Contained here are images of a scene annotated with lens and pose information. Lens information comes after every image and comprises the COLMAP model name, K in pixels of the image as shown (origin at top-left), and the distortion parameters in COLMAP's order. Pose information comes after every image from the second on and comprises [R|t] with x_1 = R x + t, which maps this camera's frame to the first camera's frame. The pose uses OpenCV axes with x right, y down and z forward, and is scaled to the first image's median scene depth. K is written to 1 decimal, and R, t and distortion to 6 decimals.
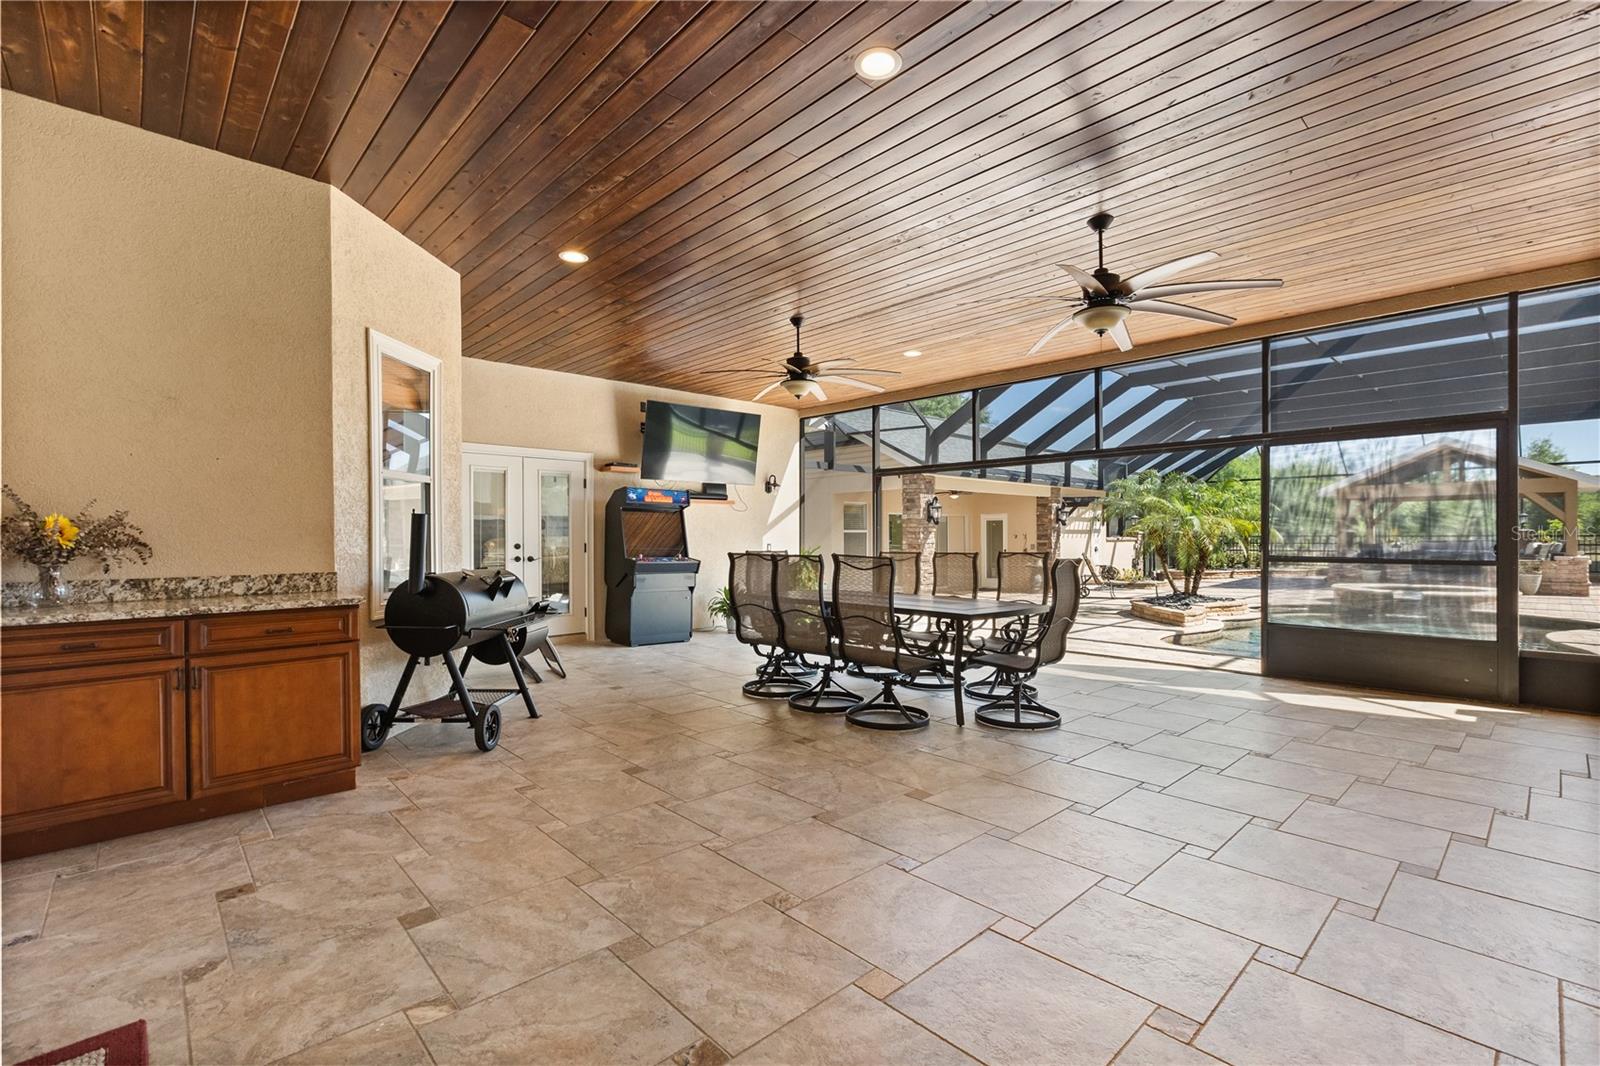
lens RADIAL K [[718.6, 0, 805.0], [0, 718.6, 535.3], [0, 0, 1]] dist [-0.001606, -0.000182]
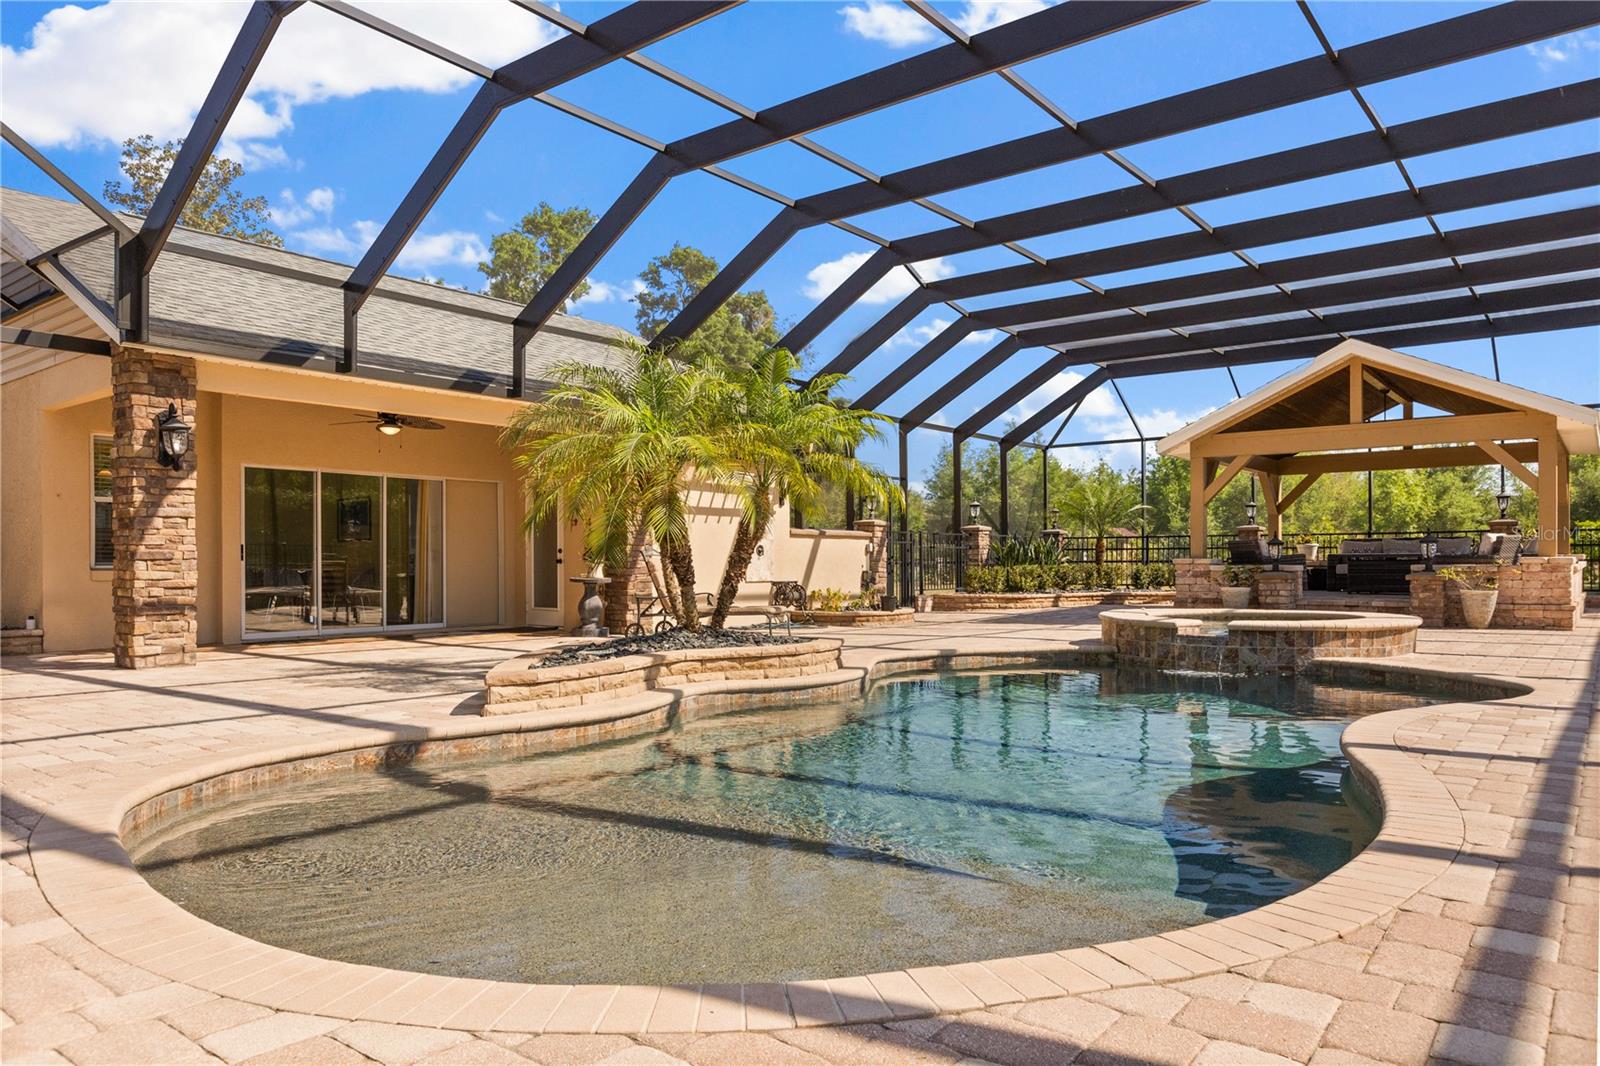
lens RADIAL K [[1076.1, 0, 802.6], [0, 1076.1, 547.0], [0, 0, 1]] dist [-0.000218, -0.000473]
pose [[0.988186, 0.002838, 0.153234, 0.289159], [-0.000965, 0.999924, -0.012296, 0.024311], [-0.153258, 0.012003, 0.988113, 0.209904]]
